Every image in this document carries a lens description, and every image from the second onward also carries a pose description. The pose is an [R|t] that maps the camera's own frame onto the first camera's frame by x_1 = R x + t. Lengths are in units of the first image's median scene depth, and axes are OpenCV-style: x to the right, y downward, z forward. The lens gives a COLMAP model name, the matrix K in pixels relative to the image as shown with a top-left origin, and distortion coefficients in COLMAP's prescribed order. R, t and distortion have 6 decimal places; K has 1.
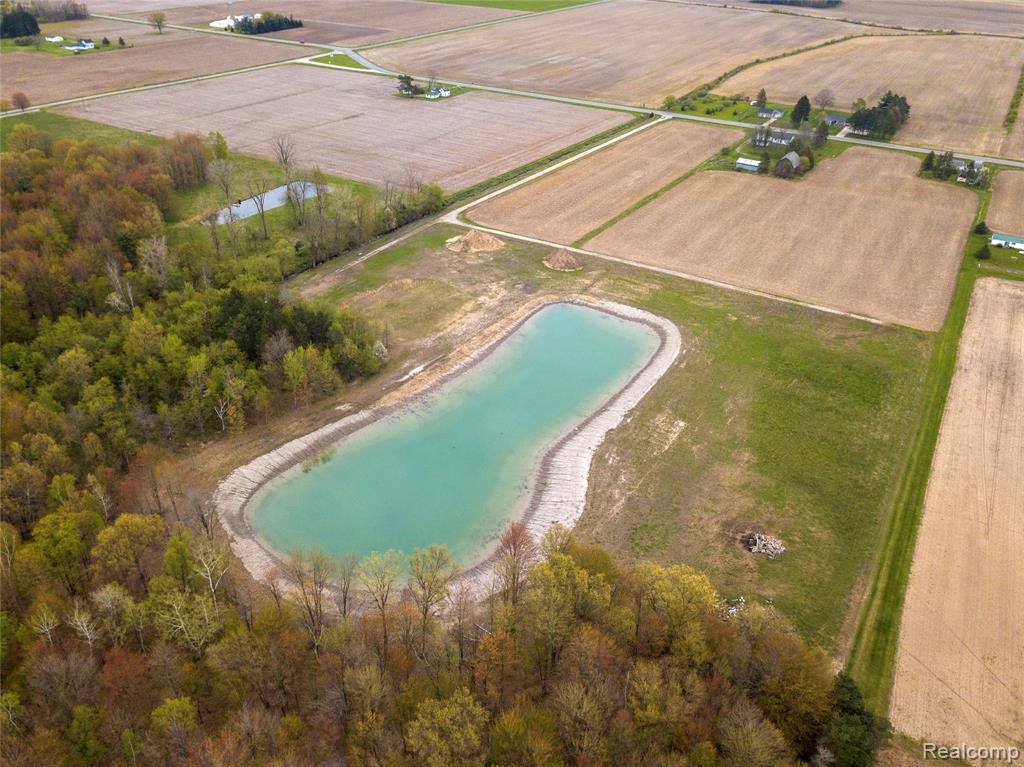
lens RADIAL K [[788.9, 0, 504.7], [0, 788.9, 387.6], [0, 0, 1]] dist [0.005946, -0.006625]
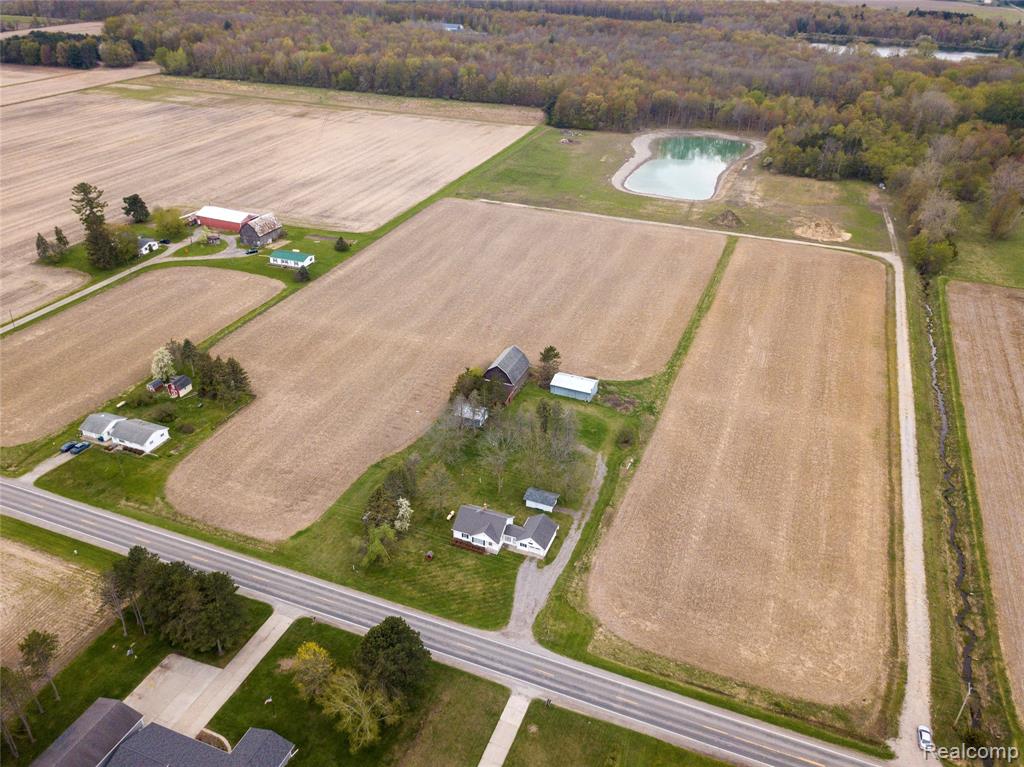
lens RADIAL K [[788.9, 0, 504.7], [0, 788.9, 387.6], [0, 0, 1]] dist [0.005946, -0.006625]
pose [[-0.981613, 0.062728, -0.180279, 0.662486], [-0.128290, 0.482533, 0.866431, -1.071383], [0.141340, 0.873629, -0.465614, 1.826789]]
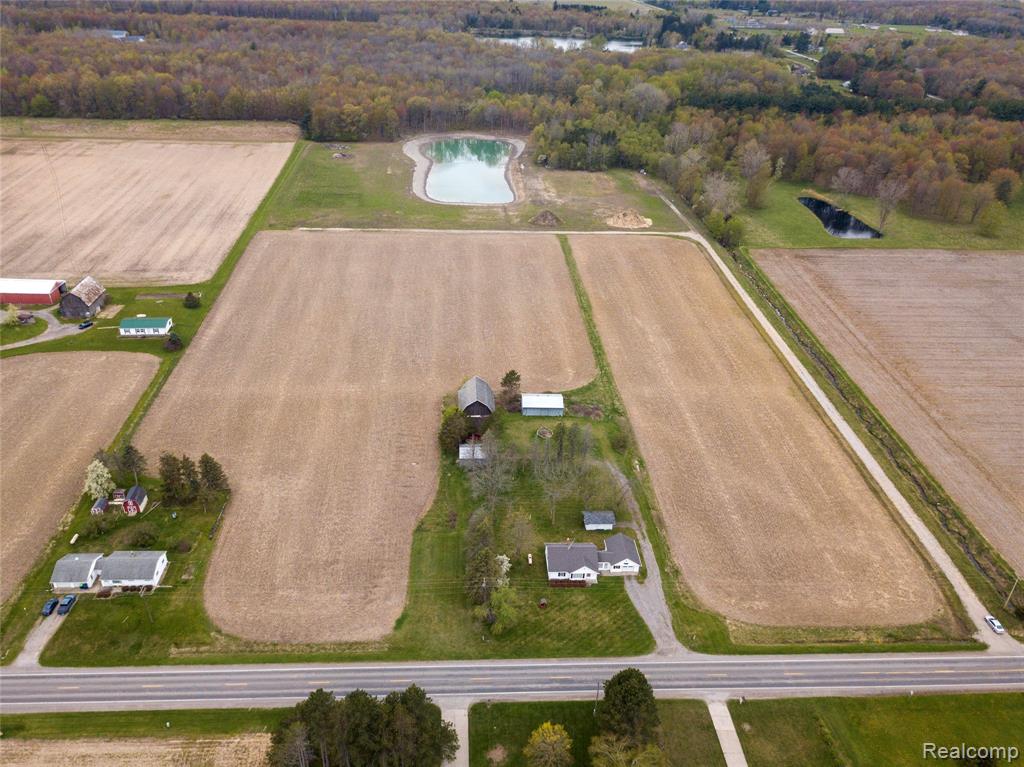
lens RADIAL K [[788.9, 0, 504.7], [0, 788.9, 387.6], [0, 0, 1]] dist [0.005946, -0.006625]
pose [[-0.814376, 0.250732, -0.523379, 0.897623], [-0.340908, 0.523161, 0.781079, -1.031447], [0.469653, 0.814516, -0.340573, 1.716829]]
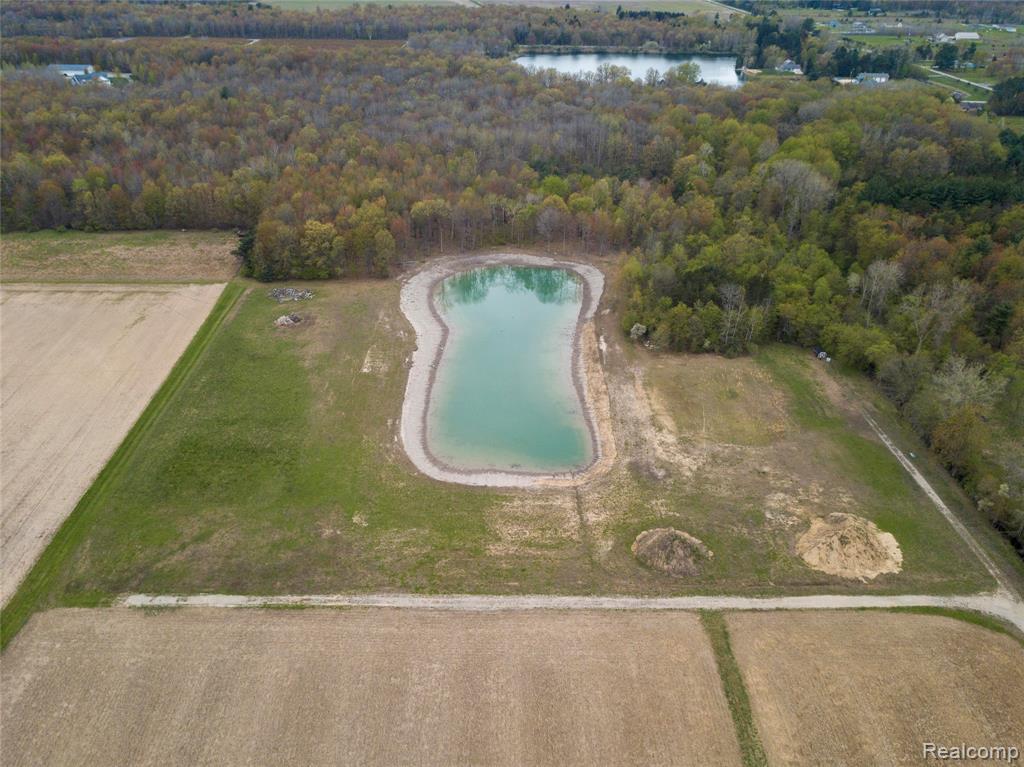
lens RADIAL K [[788.9, 0, 504.7], [0, 788.9, 387.6], [0, 0, 1]] dist [0.005946, -0.006625]
pose [[-0.846742, 0.248877, -0.470201, 0.445463], [-0.293957, 0.517785, 0.803423, -0.689888], [0.443416, 0.818510, -0.365271, 1.136267]]
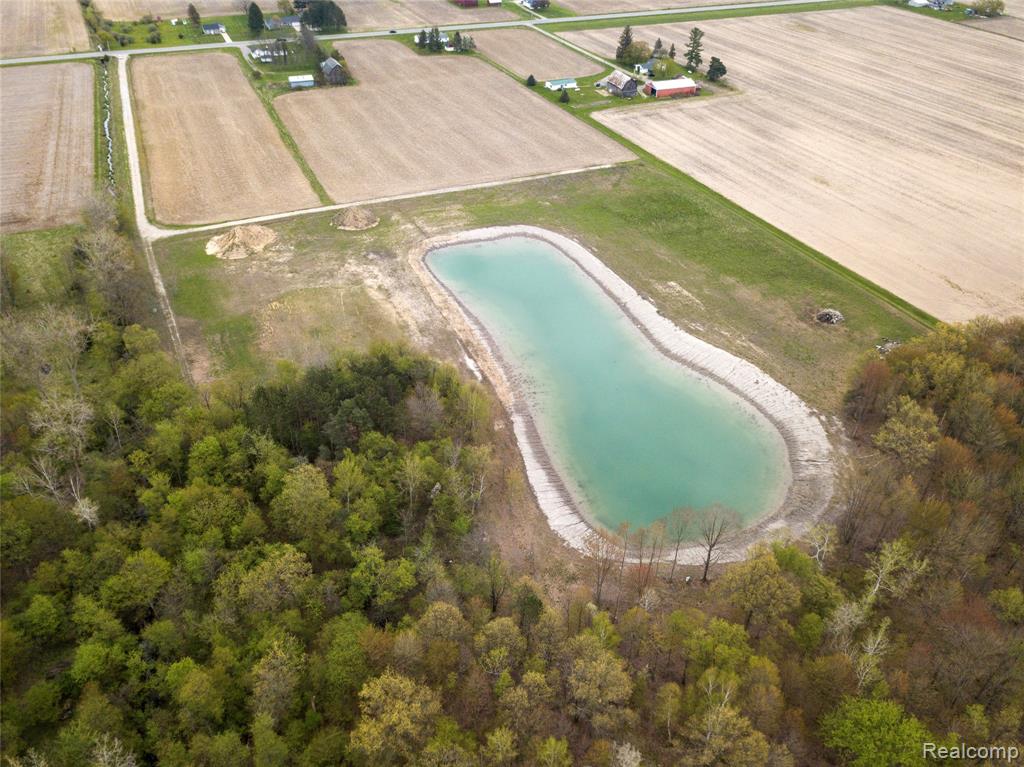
lens RADIAL K [[788.9, 0, 504.7], [0, 788.9, 387.6], [0, 0, 1]] dist [0.005946, -0.006625]
pose [[0.555056, -0.498208, 0.666109, -0.577528], [0.421412, 0.858843, 0.291206, -0.200245], [-0.717165, 0.119070, 0.686657, 0.287087]]
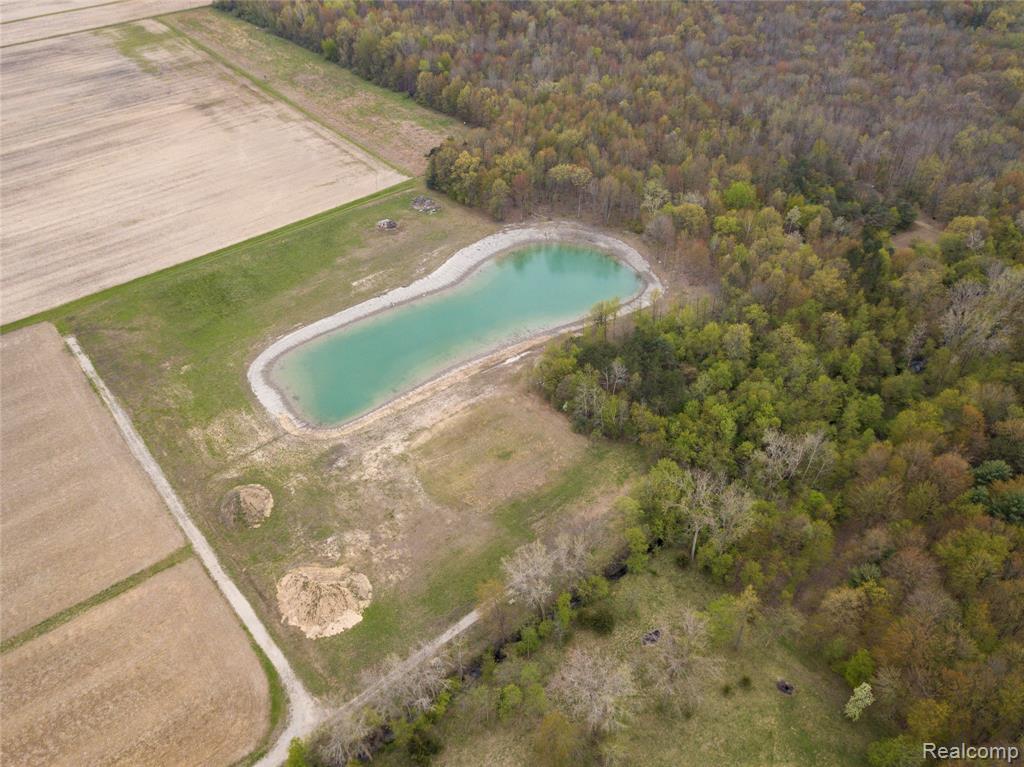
lens RADIAL K [[788.9, 0, 504.7], [0, 788.9, 387.6], [0, 0, 1]] dist [0.005946, -0.006625]
pose [[-0.943634, -0.218050, 0.249015, -0.322810], [0.167406, 0.334599, 0.927372, -0.877140], [-0.285534, 0.916786, -0.279236, 1.110512]]
